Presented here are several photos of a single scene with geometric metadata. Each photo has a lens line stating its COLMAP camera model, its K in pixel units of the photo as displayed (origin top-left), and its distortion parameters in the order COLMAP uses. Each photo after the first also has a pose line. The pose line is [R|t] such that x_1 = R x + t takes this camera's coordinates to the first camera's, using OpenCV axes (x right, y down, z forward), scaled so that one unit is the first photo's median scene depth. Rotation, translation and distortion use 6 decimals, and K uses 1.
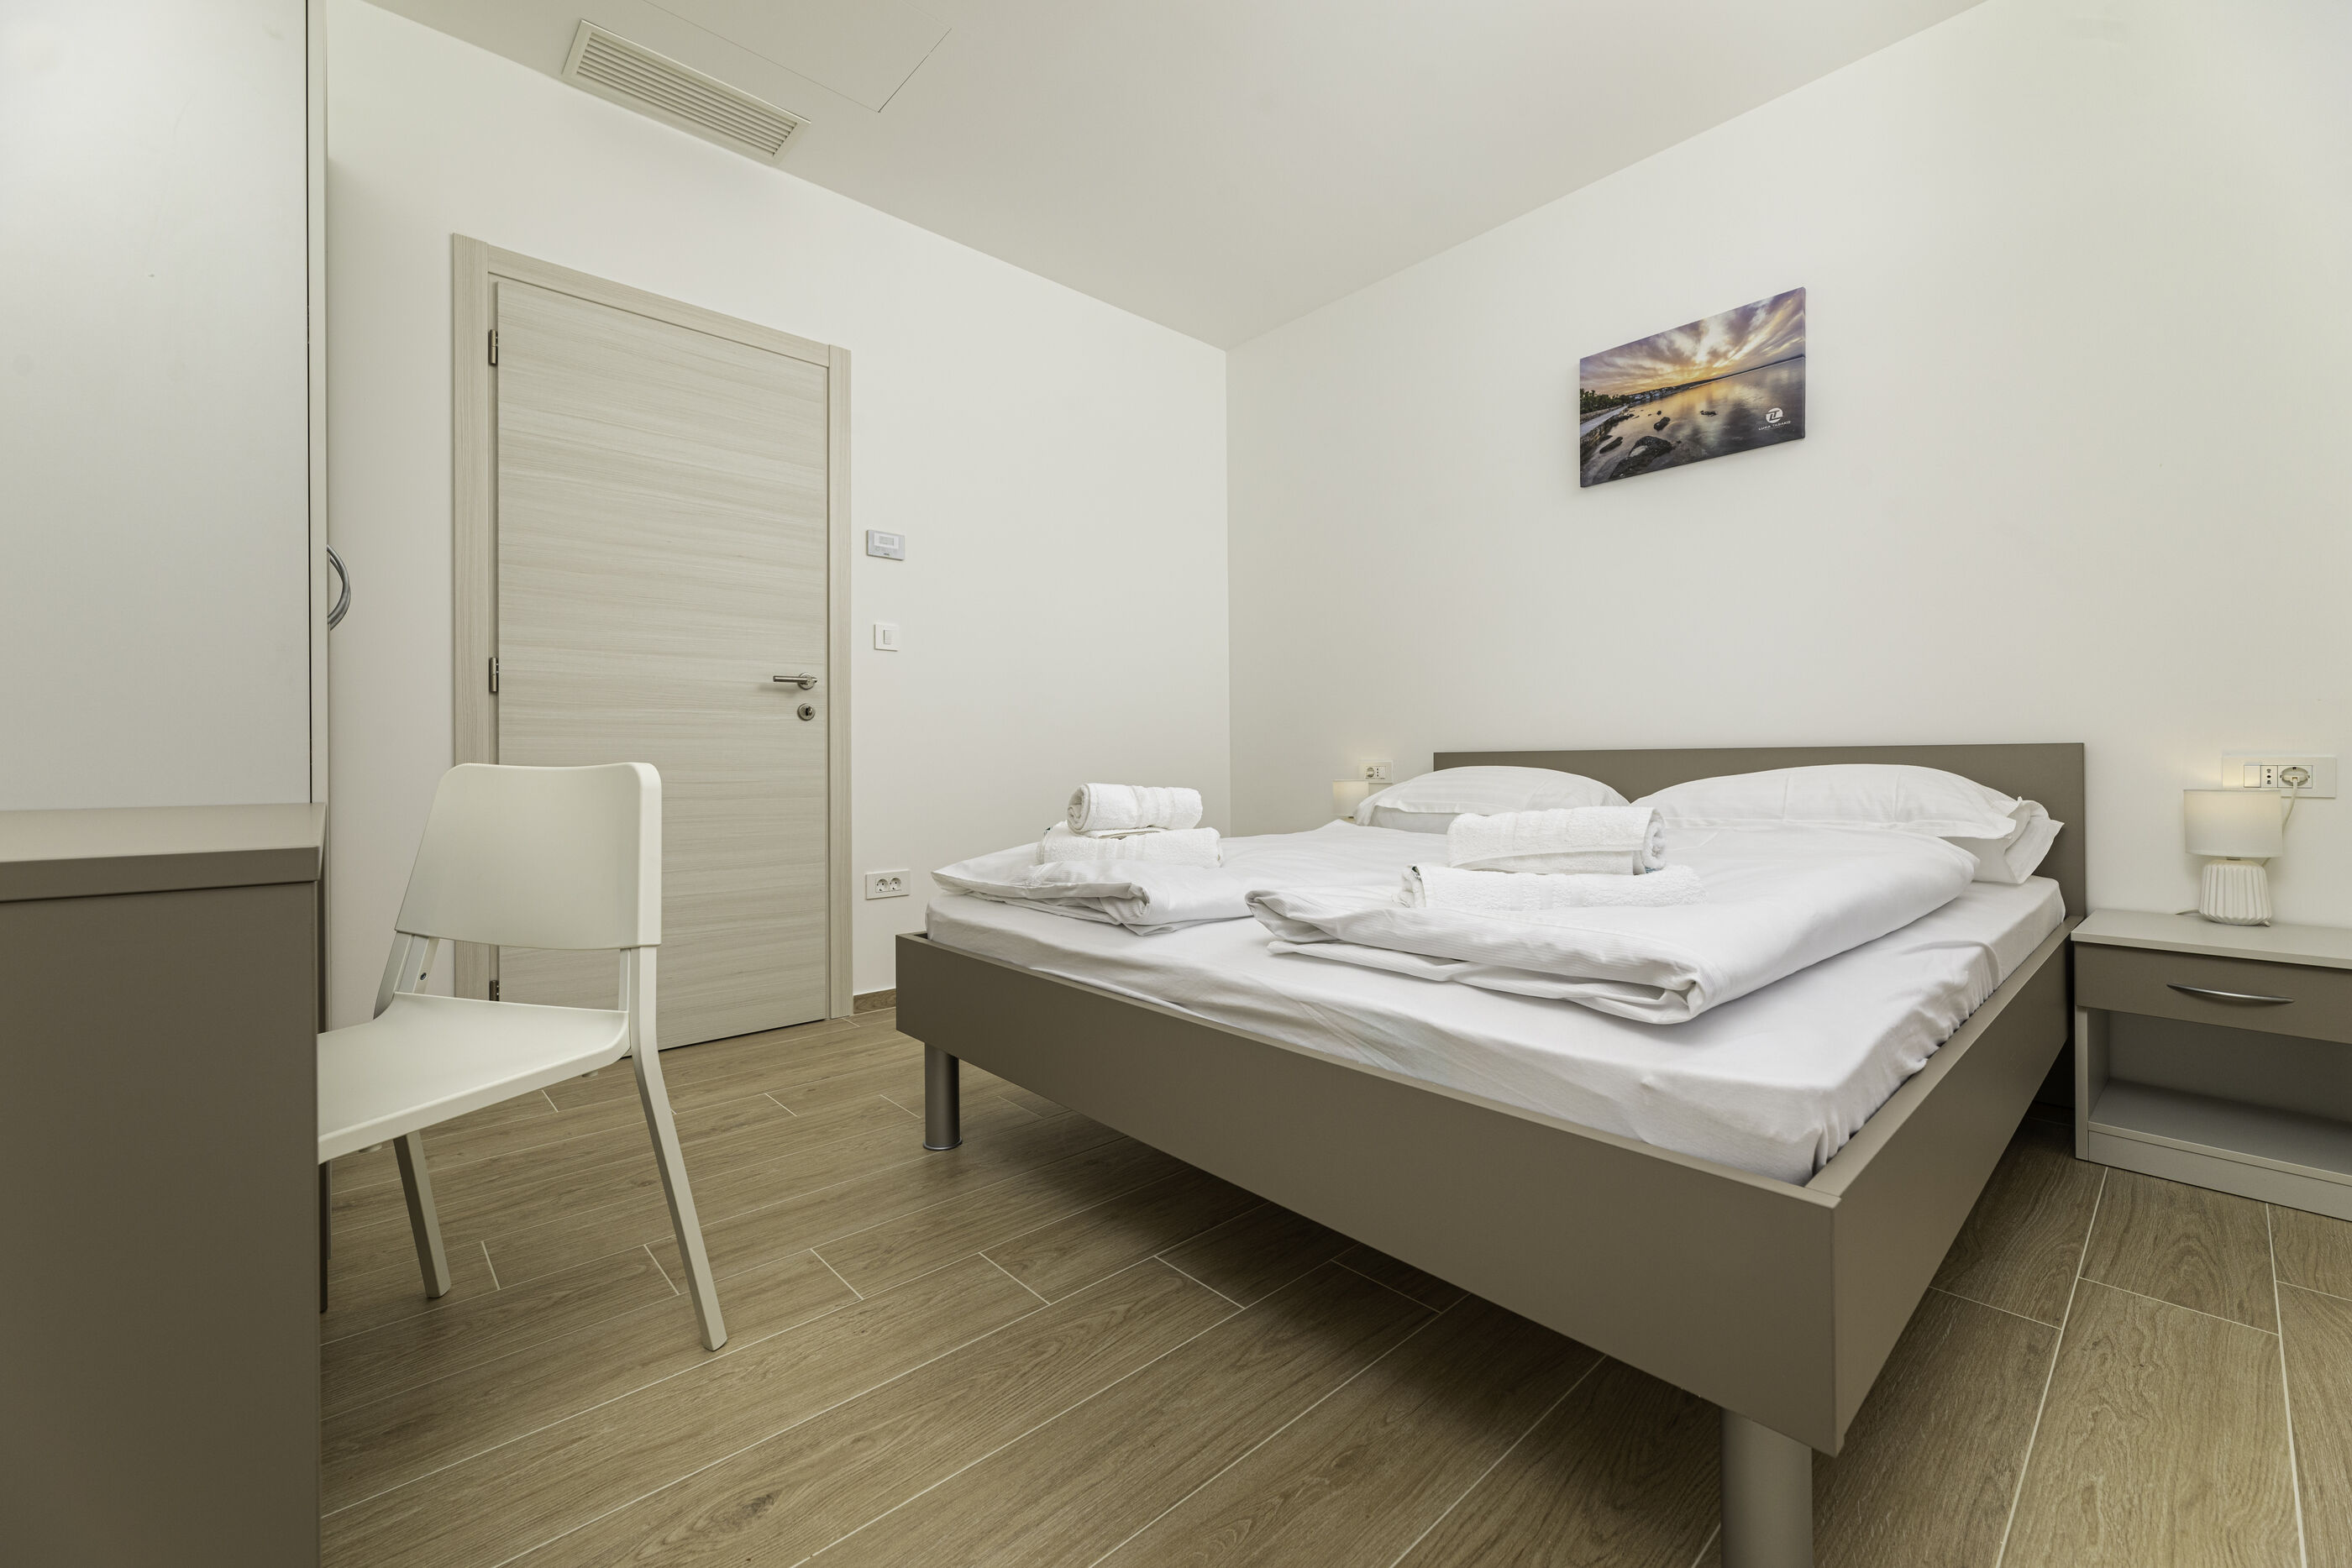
lens RADIAL K [[943.6, 0, 1181.6], [0, 943.6, 780.6], [0, 0, 1]] dist [0.000355, -0.000045]
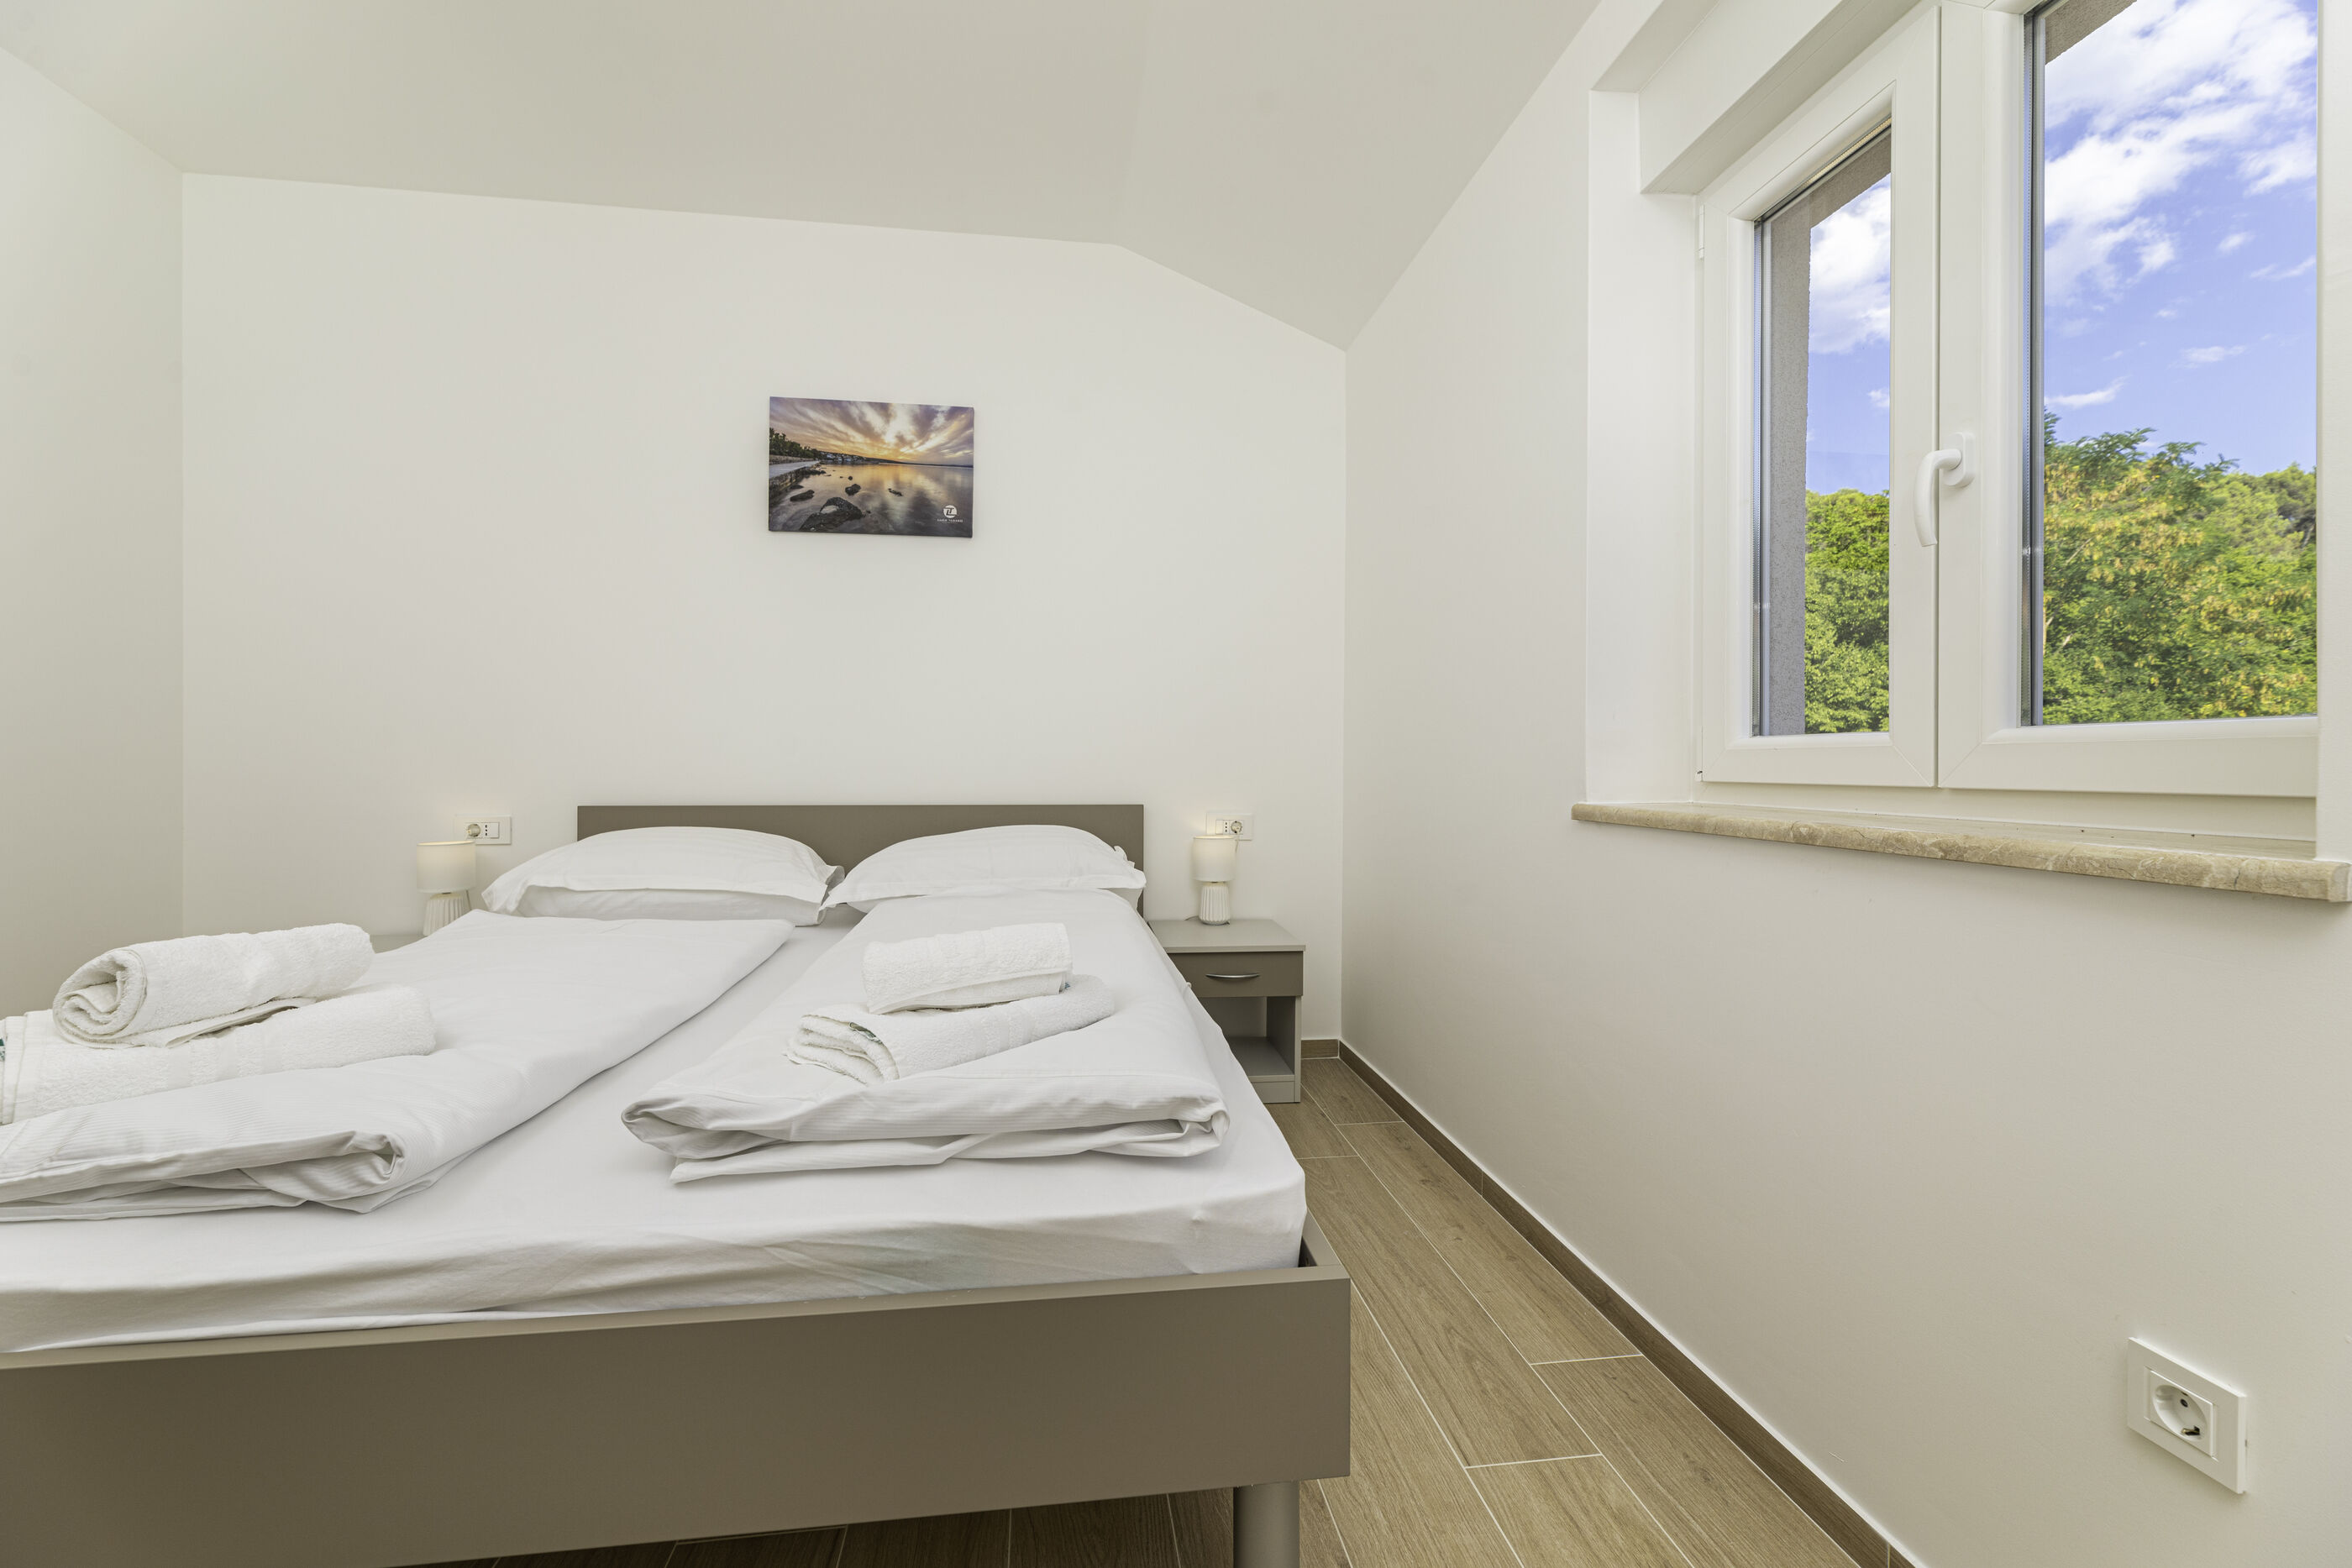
lens RADIAL K [[943.6, 0, 1174.8], [0, 943.6, 777.2], [0, 0, 1]] dist [0.000355, -0.000045]
pose [[0.573227, 0.002862, 0.819392, -0.137721], [0.005678, 0.999956, -0.007465, -0.059416], [-0.819377, 0.008932, 0.573185, 0.136607]]
